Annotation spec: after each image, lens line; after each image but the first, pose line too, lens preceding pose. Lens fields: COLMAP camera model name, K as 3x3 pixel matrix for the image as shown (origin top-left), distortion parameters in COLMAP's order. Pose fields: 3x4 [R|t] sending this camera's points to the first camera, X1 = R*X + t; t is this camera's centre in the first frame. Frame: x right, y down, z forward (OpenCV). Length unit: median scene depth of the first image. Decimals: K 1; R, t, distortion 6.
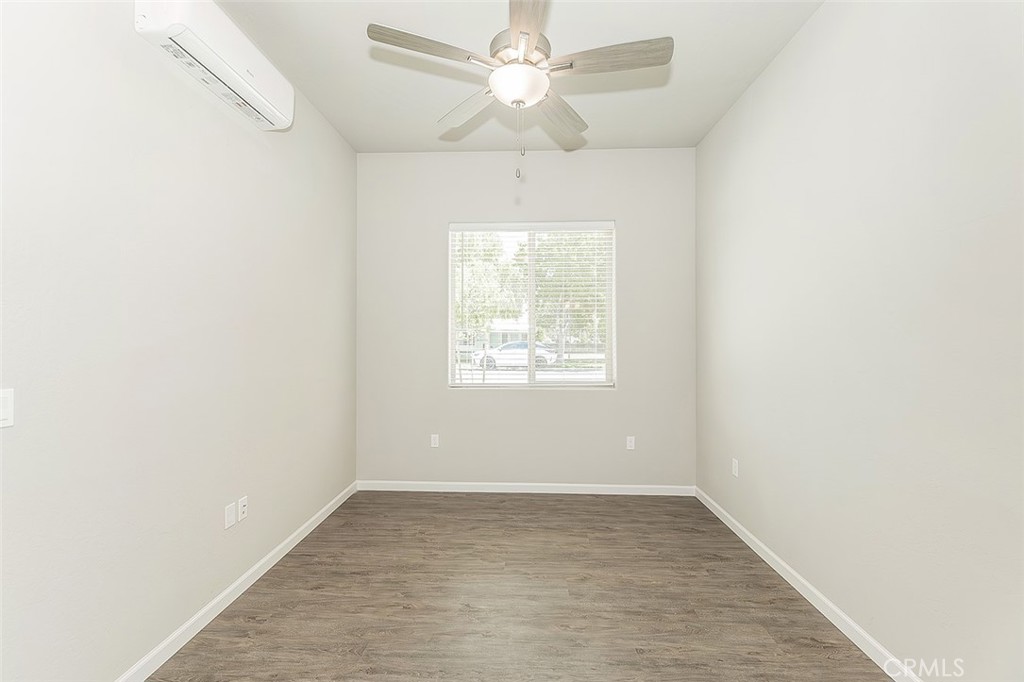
lens RADIAL K [[435.2, 0, 501.3], [0, 435.2, 340.7], [0, 0, 1]] dist [0.004343, 0.001948]
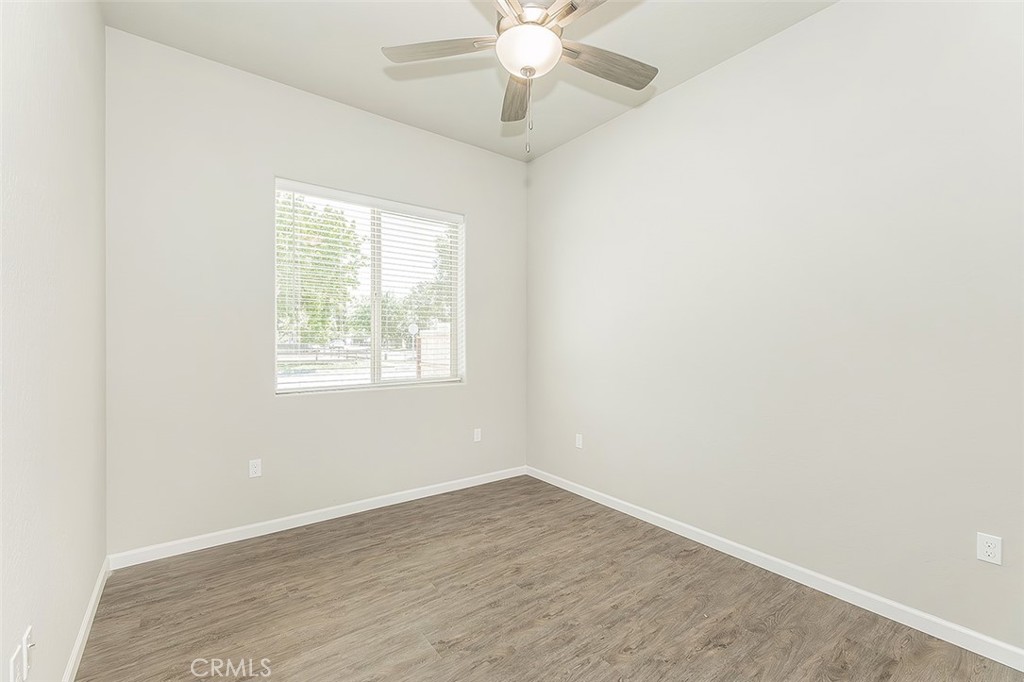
lens RADIAL K [[435.2, 0, 518.8], [0, 435.2, 347.3], [0, 0, 1]] dist [0.004343, 0.001948]
pose [[0.760876, -0.001598, 0.648895, -0.362602], [-0.006411, 0.999930, 0.009980, 0.020167], [-0.648865, -0.011753, 0.760813, 0.191382]]
